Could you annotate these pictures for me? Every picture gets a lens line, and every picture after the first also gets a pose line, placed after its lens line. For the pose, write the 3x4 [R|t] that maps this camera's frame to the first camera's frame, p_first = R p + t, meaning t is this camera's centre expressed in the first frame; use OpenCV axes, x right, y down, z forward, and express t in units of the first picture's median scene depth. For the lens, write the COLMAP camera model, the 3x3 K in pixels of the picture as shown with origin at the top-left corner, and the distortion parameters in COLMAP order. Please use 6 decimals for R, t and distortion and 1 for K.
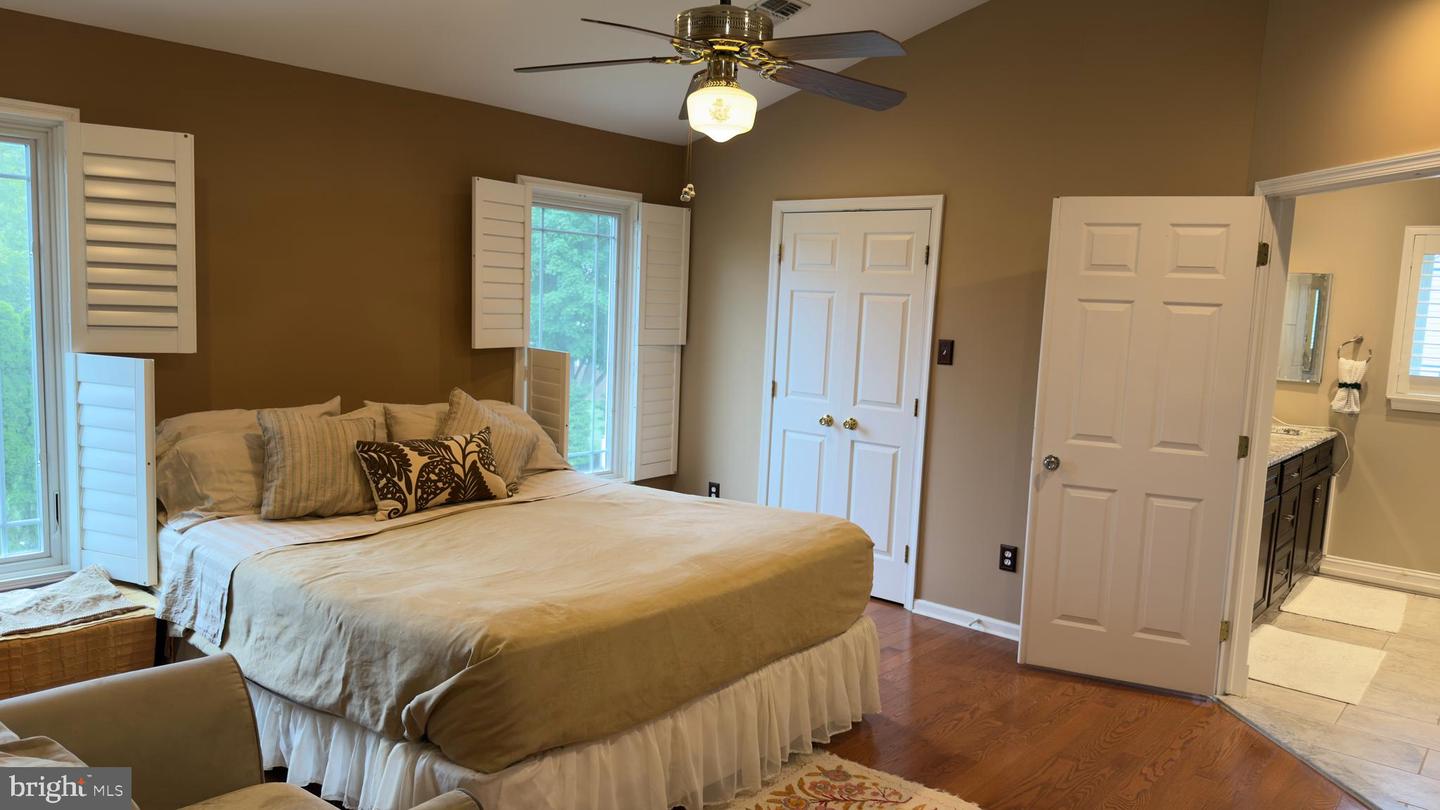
lens RADIAL K [[1024.9, 0, 721.5], [0, 1024.9, 407.9], [0, 0, 1]] dist [0.012451, 0.002971]
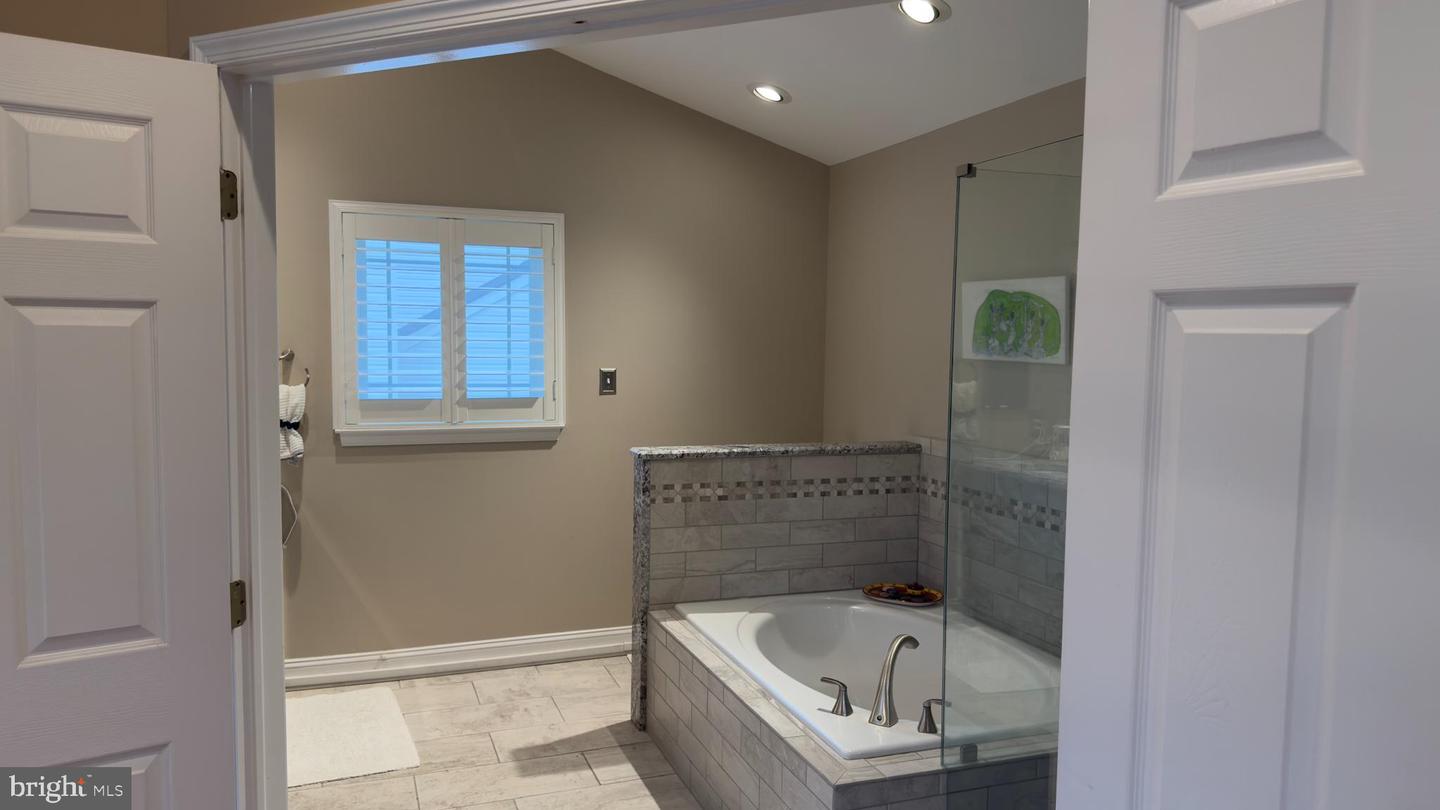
lens RADIAL K [[1024.9, 0, 723.0], [0, 1024.9, 405.1], [0, 0, 1]] dist [0.012451, 0.002971]
pose [[0.498436, -0.098097, 0.861359, 0.220670], [0.107898, 0.992871, 0.050638, -0.052401], [-0.860186, 0.067699, 0.505467, 0.561896]]
